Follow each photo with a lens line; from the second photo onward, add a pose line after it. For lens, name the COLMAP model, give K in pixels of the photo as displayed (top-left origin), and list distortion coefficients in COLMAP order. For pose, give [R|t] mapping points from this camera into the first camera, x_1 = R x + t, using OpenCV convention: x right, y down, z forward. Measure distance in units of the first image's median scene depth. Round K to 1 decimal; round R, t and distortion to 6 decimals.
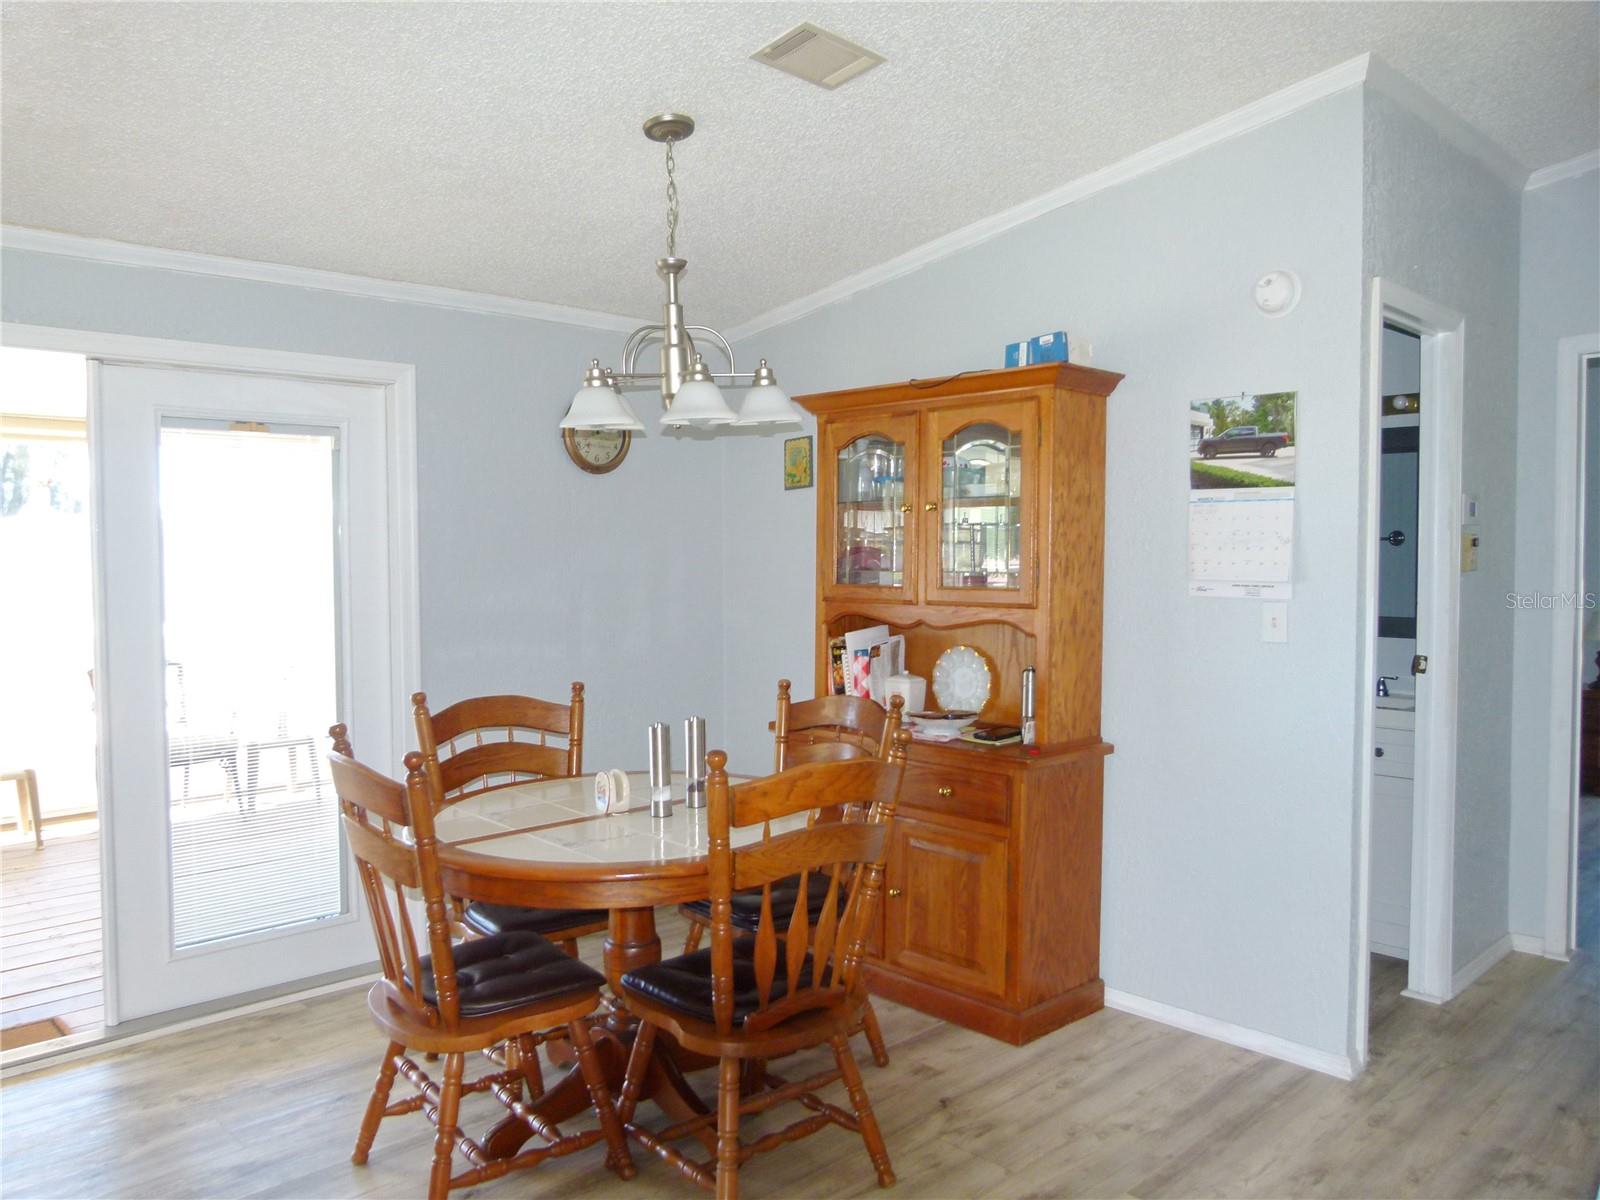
lens RADIAL K [[1206.0, 0, 793.6], [0, 1206.0, 599.8], [0, 0, 1]] dist [-0.045414, 0.041152]
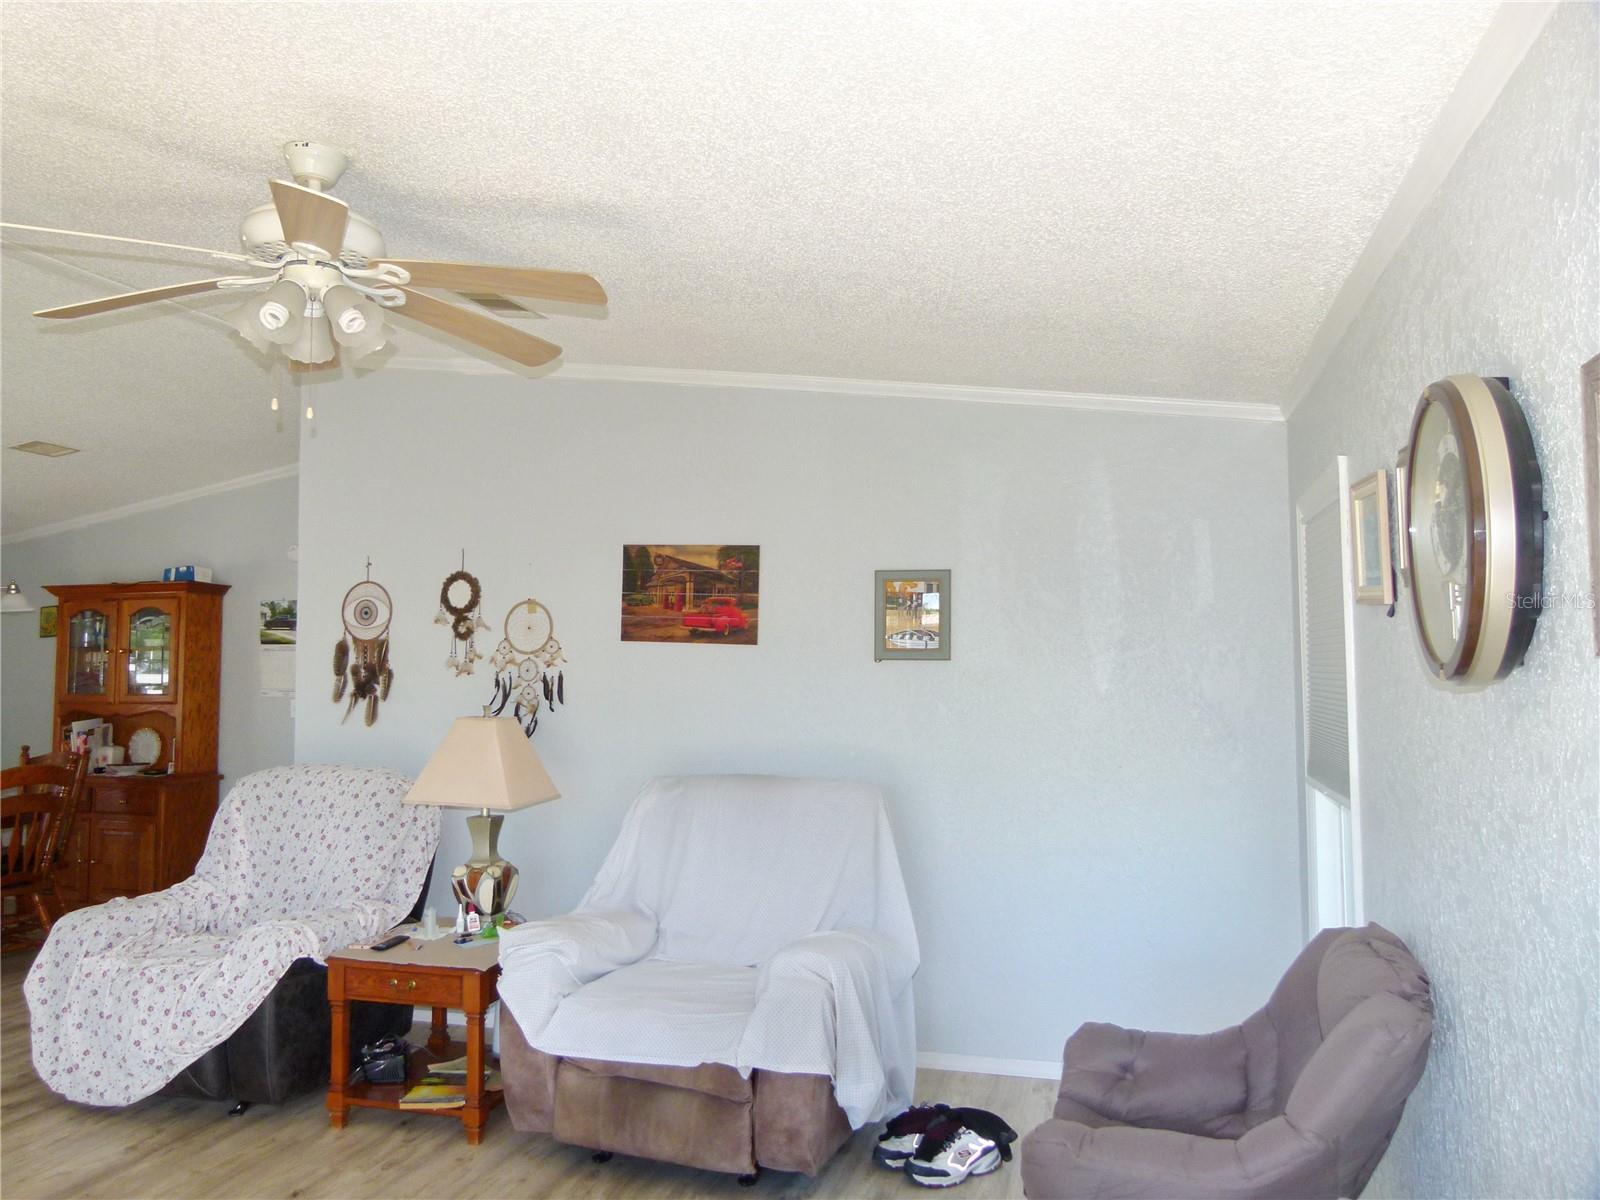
lens RADIAL K [[1206.0, 0, 793.6], [0, 1206.0, 599.8], [0, 0, 1]] dist [-0.045414, 0.041152]
pose [[0.870589, 0.027928, 0.491218, 0.112888], [0.023702, 0.994848, -0.098569, 0.052883], [-0.491440, 0.097456, 0.865441, -1.162251]]
